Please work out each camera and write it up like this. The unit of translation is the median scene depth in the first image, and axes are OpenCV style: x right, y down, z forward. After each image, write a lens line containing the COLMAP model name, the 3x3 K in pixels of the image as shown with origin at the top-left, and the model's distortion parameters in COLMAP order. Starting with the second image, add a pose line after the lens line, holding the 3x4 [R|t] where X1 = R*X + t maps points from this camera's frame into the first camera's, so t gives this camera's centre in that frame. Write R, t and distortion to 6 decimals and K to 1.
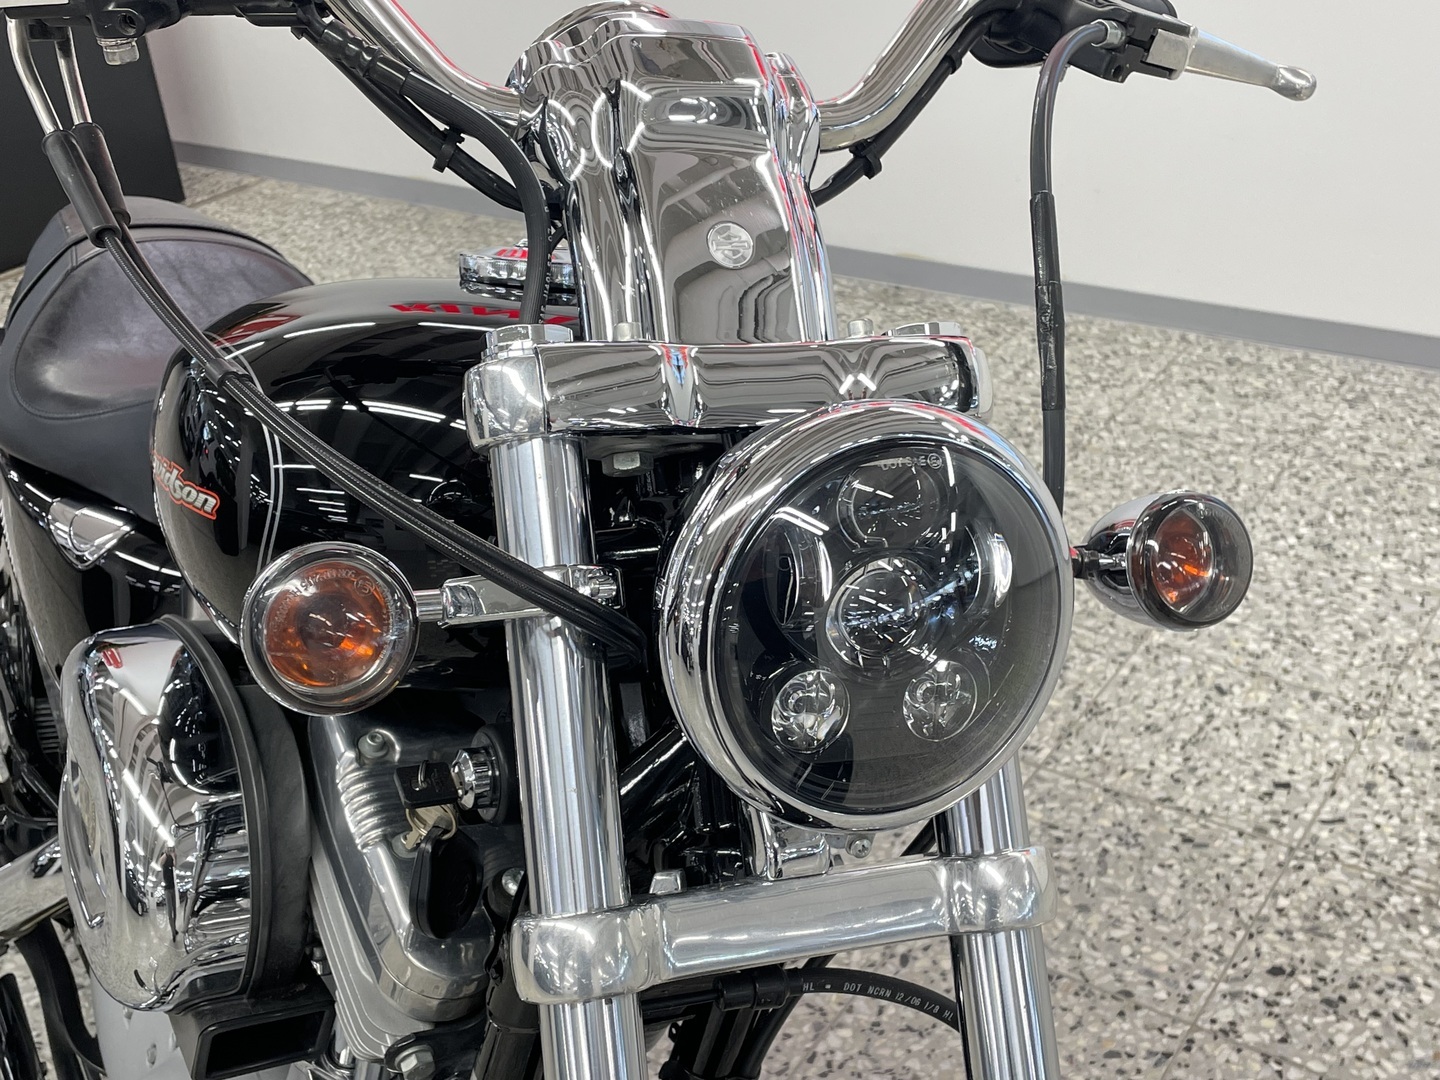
lens RADIAL K [[1724.6, 0, 723.4], [0, 1724.6, 524.8], [0, 0, 1]] dist [0.105355, -0.164941]
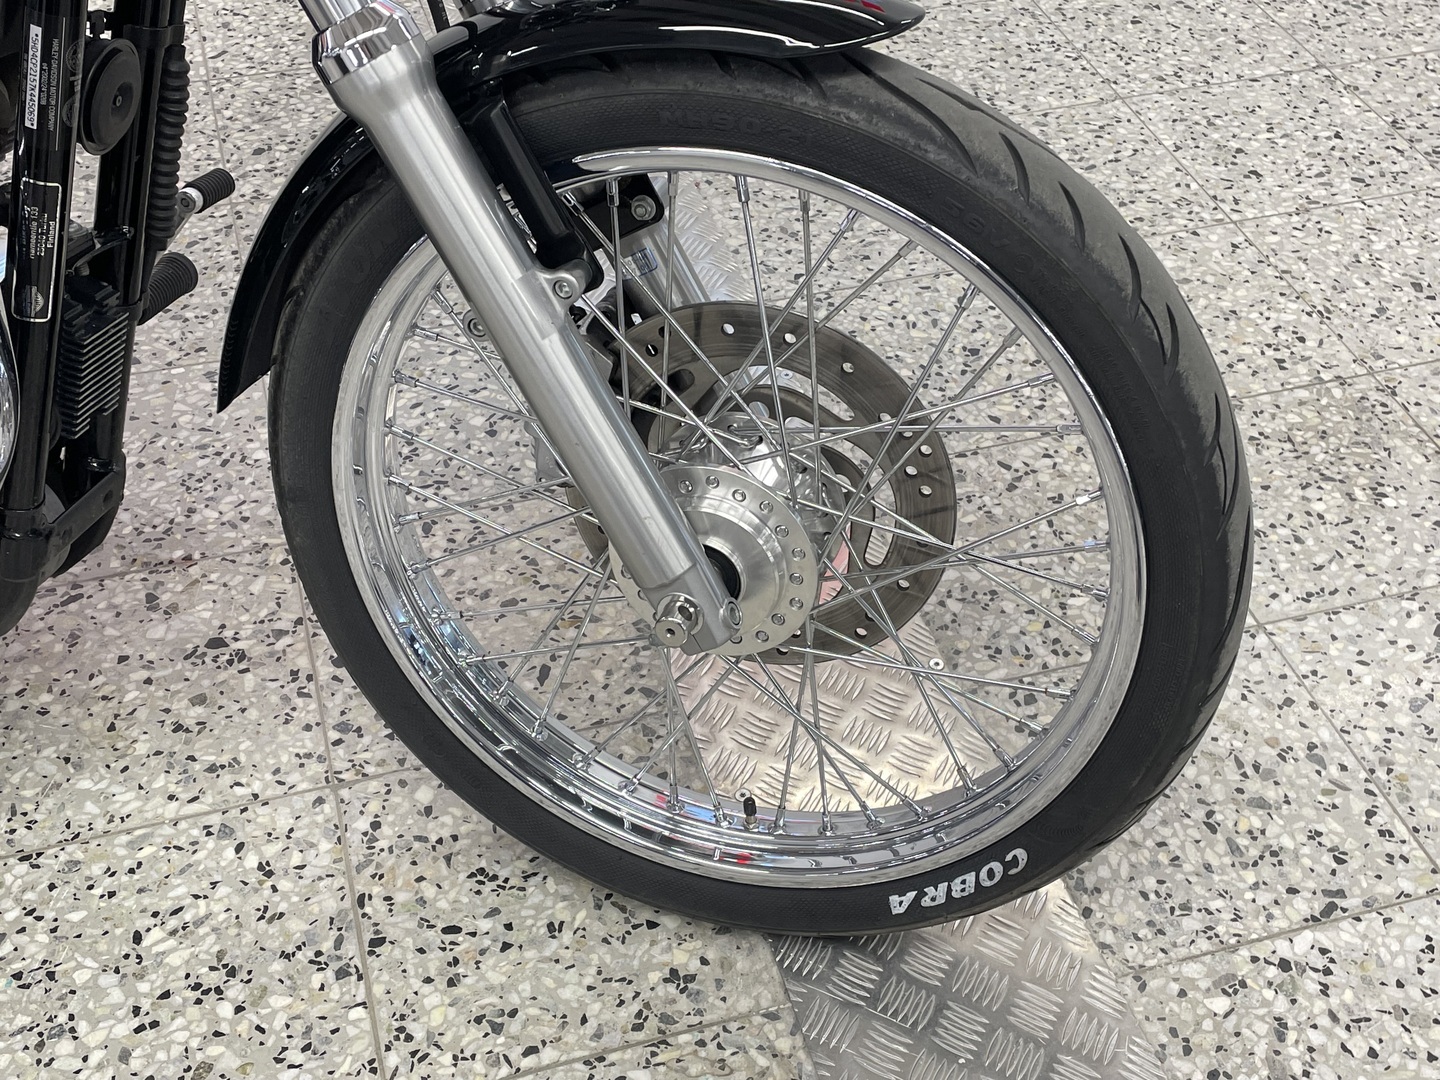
lens RADIAL K [[1719.7, 0, 731.5], [0, 1719.7, 545.7], [0, 0, 1]] dist [0.120344, -0.201783]
pose [[0.624093, -0.476200, 0.619469, -0.346302], [0.318522, 0.879006, 0.354812, 0.157405], [-0.713479, -0.024121, 0.700261, -0.105603]]
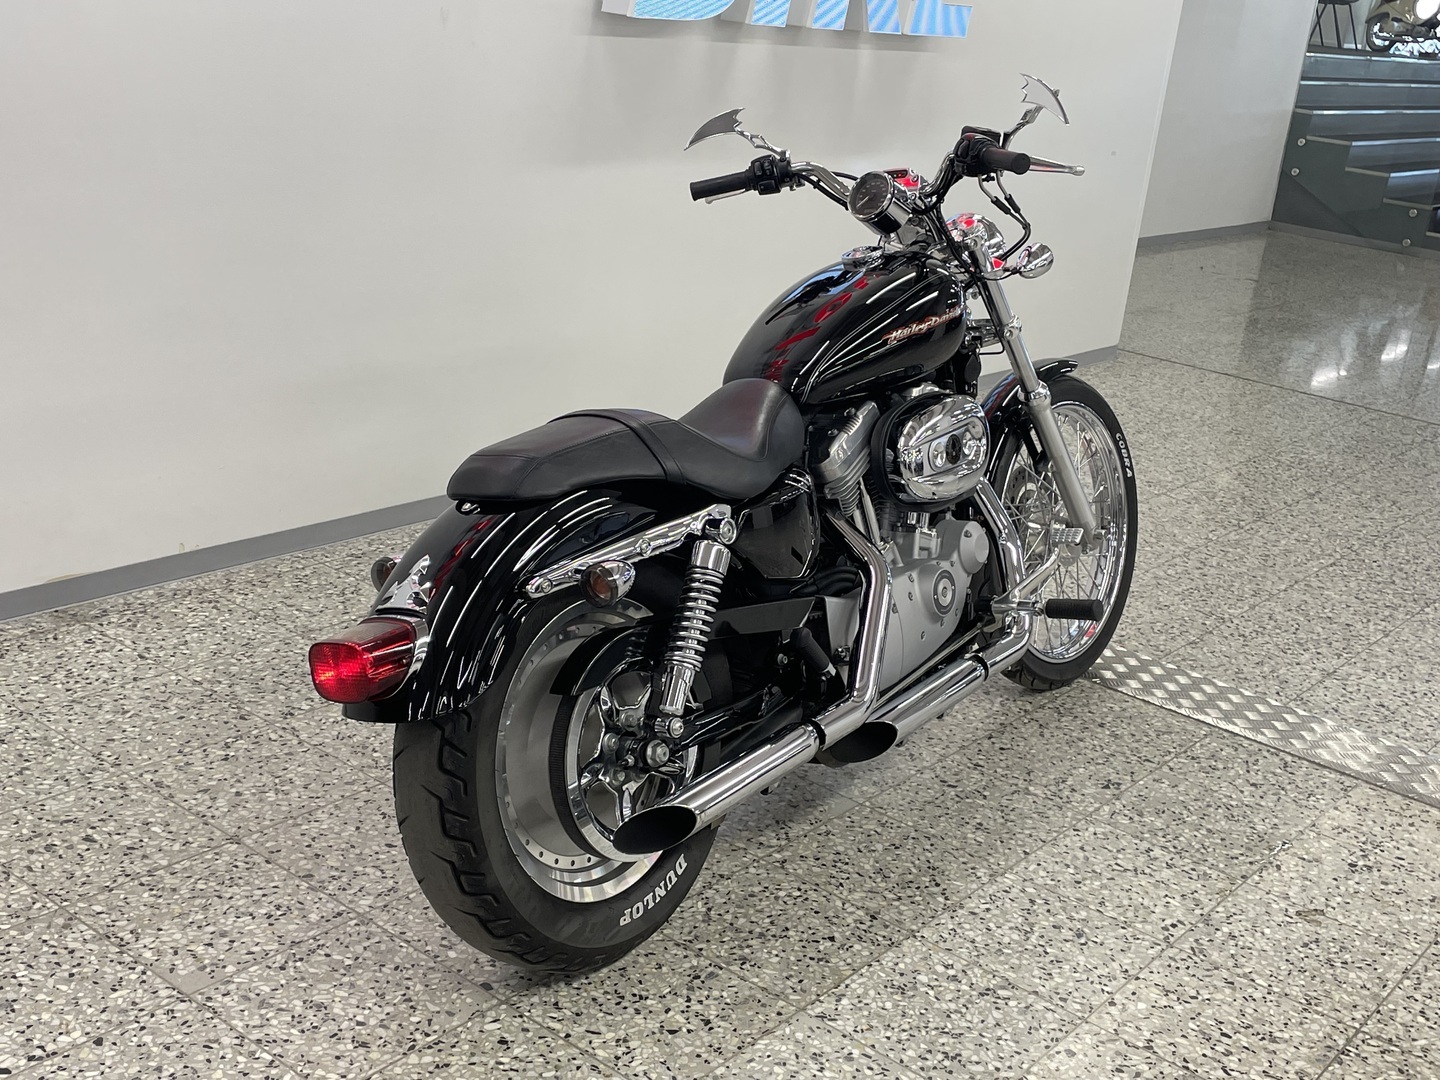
lens RADIAL K [[1719.7, 0, 731.5], [0, 1719.7, 545.7], [0, 0, 1]] dist [0.120344, -0.201783]
pose [[0.059053, -0.246990, 0.967217, -1.583523], [0.375593, 0.903208, 0.207713, -0.432824], [-0.924901, 0.351014, 0.146105, 0.848477]]
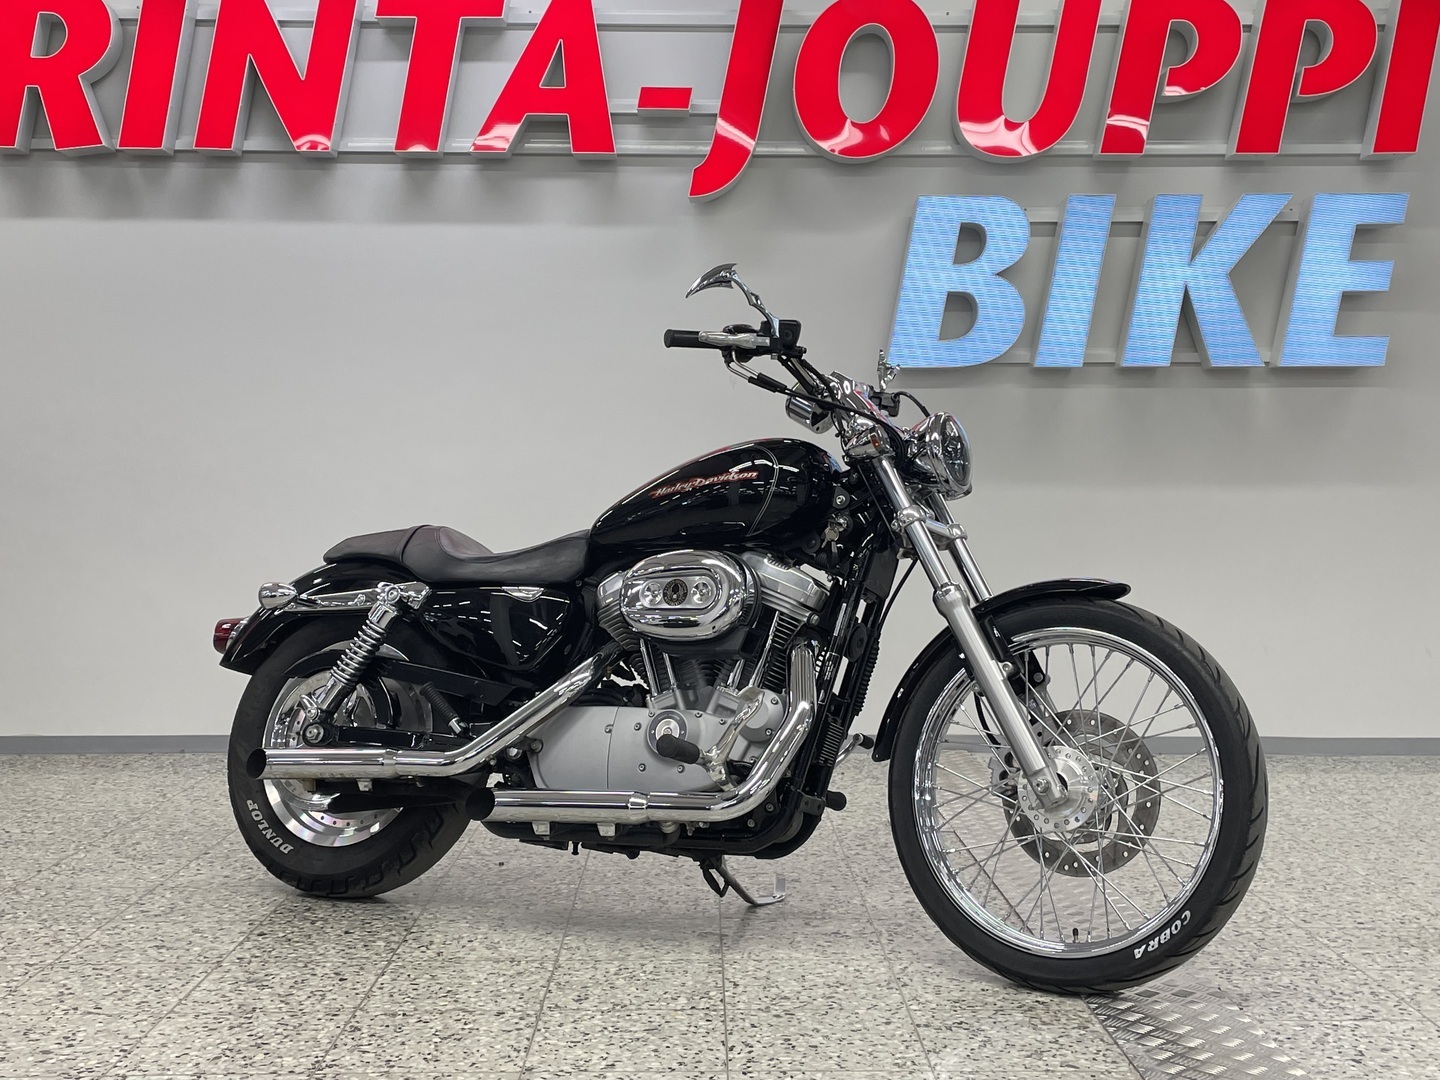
lens RADIAL K [[1724.6, 0, 723.4], [0, 1724.6, 524.8], [0, 0, 1]] dist [0.105355, -0.164941]
pose [[0.814493, 0.065048, 0.576516, -1.162687], [0.223016, 0.882246, -0.414616, 0.758880], [-0.535598, 0.466274, 0.704076, -0.745561]]
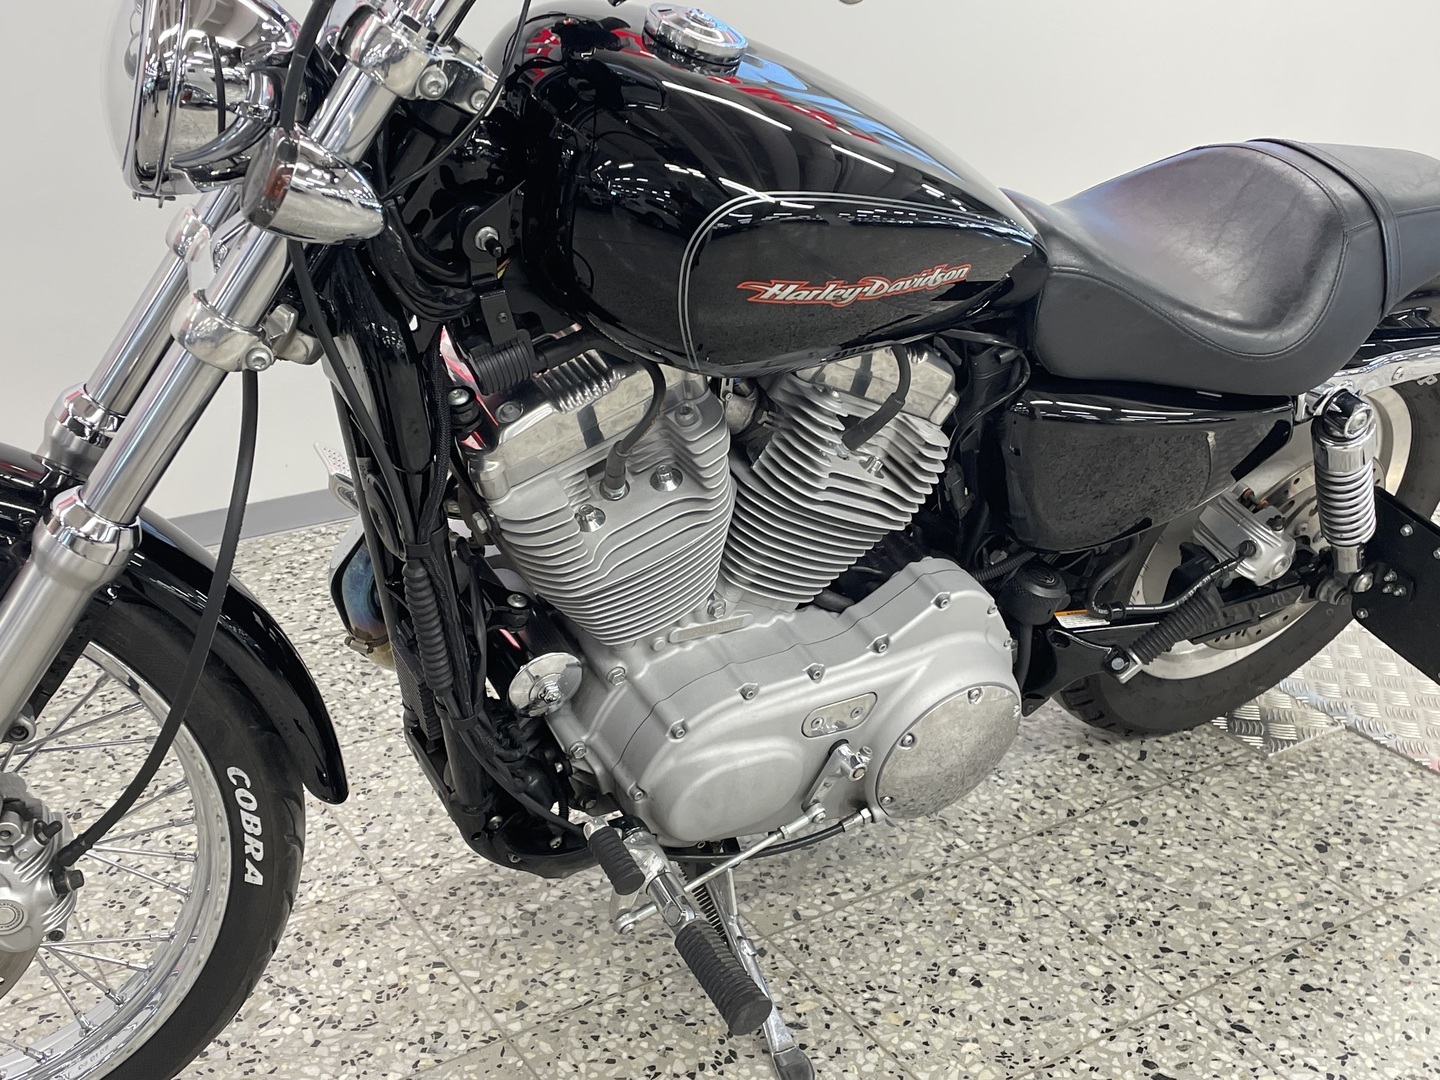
lens RADIAL K [[1715.0, 0, 738.3], [0, 1715.0, 543.7], [0, 0, 1]] dist [0.107651, -0.162100]
pose [[0.378735, -0.294013, 0.877563, -0.725072], [0.402252, 0.906249, 0.130021, -0.216343], [-0.833518, 0.303758, 0.461496, 0.674918]]
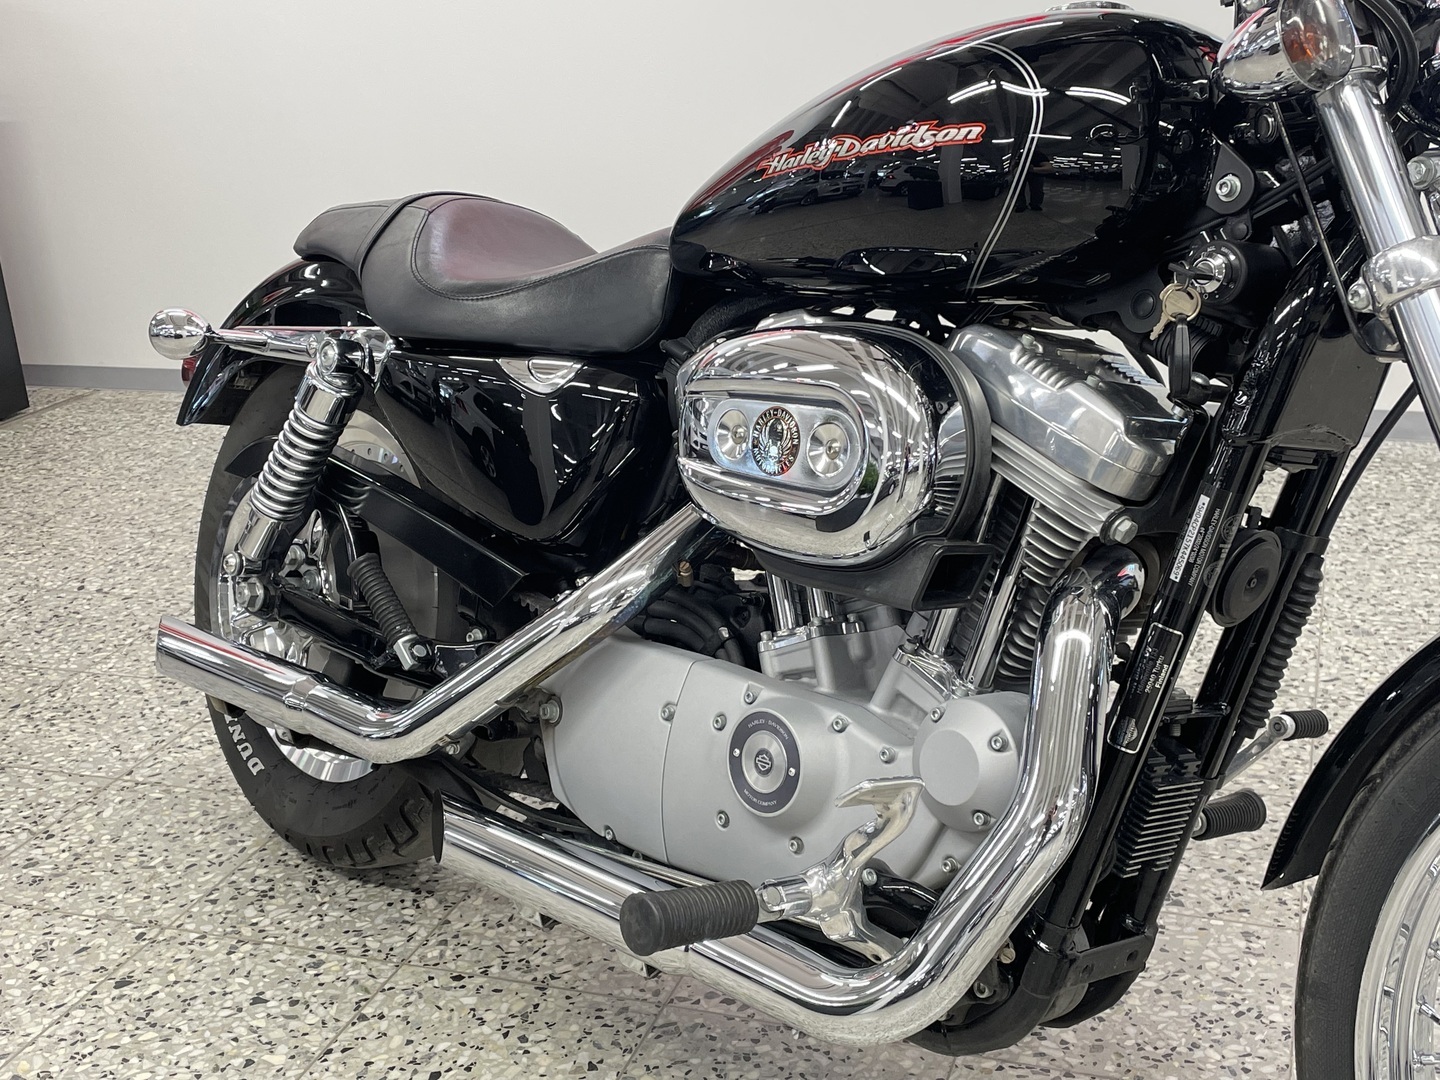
lens RADIAL K [[1724.6, 0, 723.4], [0, 1724.6, 524.8], [0, 0, 1]] dist [0.105355, -0.164941]
pose [[0.966205, -0.062604, 0.250056, -0.393779], [0.109686, 0.977707, -0.179047, 0.244250], [-0.233272, 0.200423, 0.951533, -0.120979]]
